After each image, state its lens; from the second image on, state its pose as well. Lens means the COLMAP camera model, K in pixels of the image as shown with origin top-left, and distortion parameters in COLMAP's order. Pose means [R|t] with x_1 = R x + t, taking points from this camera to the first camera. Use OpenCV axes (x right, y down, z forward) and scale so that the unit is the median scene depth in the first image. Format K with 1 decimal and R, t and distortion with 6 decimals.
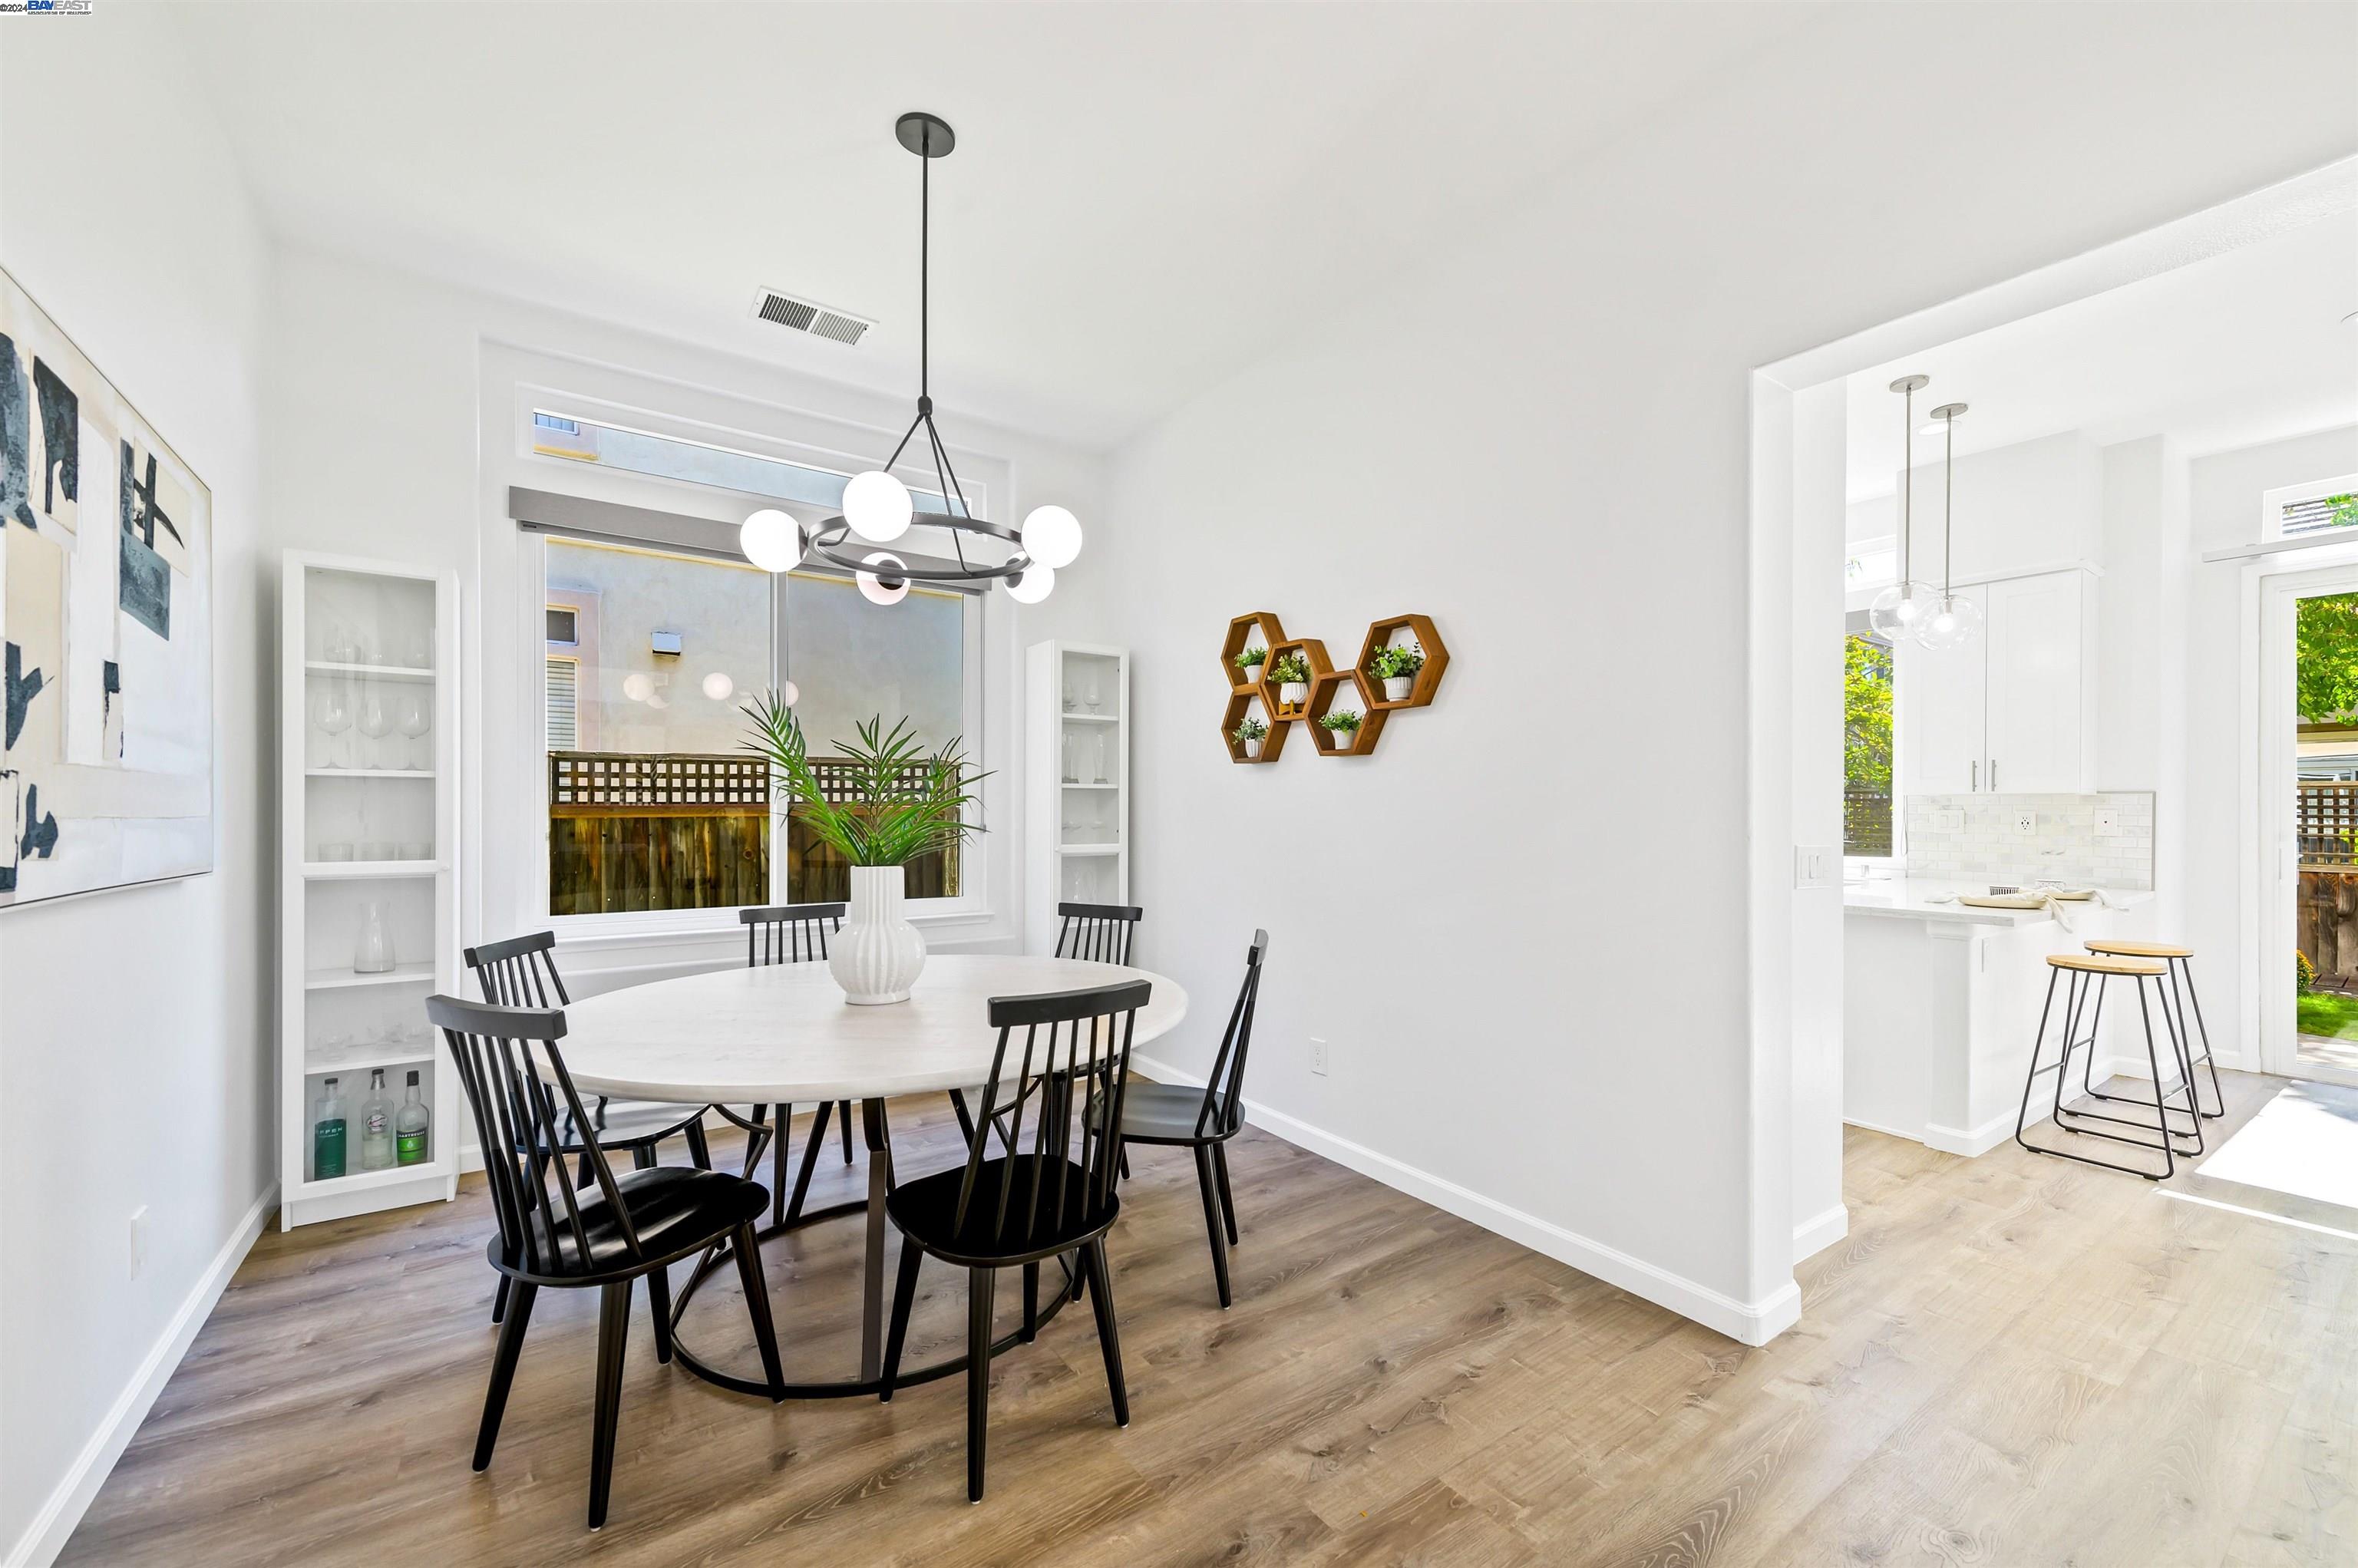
lens RADIAL K [[945.0, 0, 1179.7], [0, 945.0, 806.9], [0, 0, 1]] dist [0.001318, 0.000070]
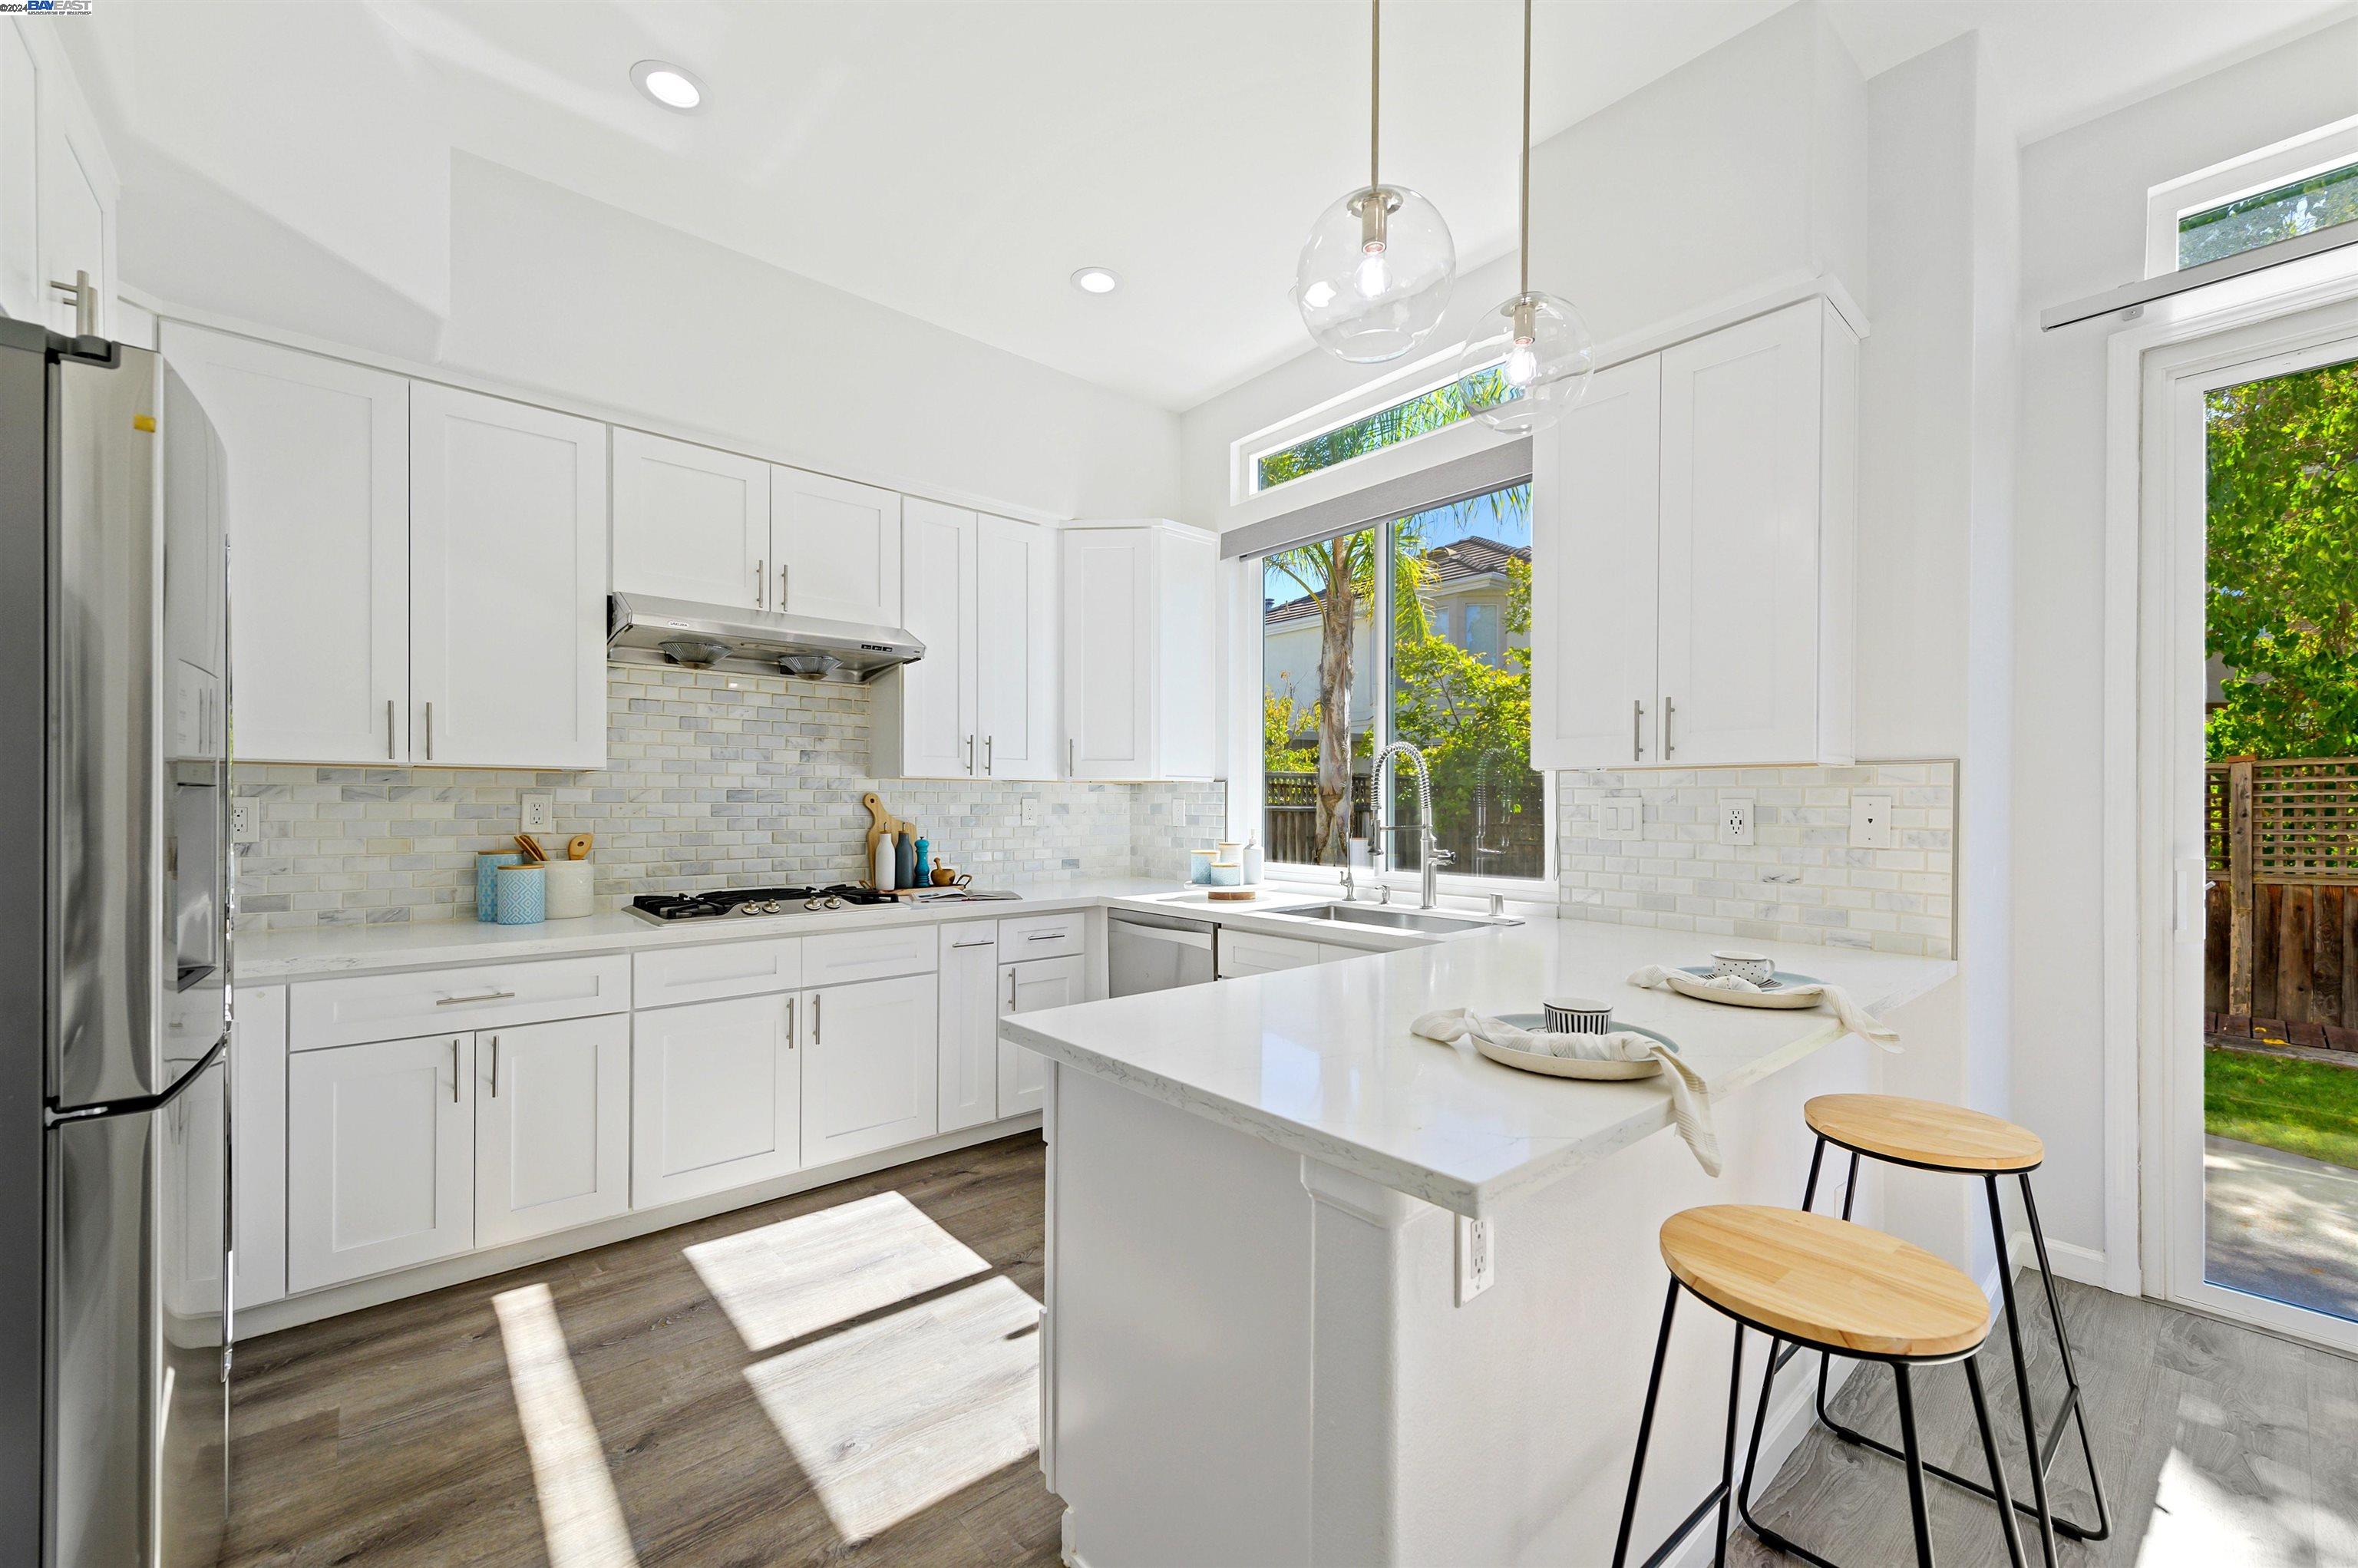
lens RADIAL K [[938.3, 0, 1185.4], [0, 938.3, 801.7], [0, 0, 1]] dist [0.001683, -0.000249]
pose [[0.994066, 0.000890, 0.108773, 0.556929], [-0.001007, 0.999999, 0.001014, 0.005785], [-0.108772, -0.001118, 0.994066, 0.537797]]
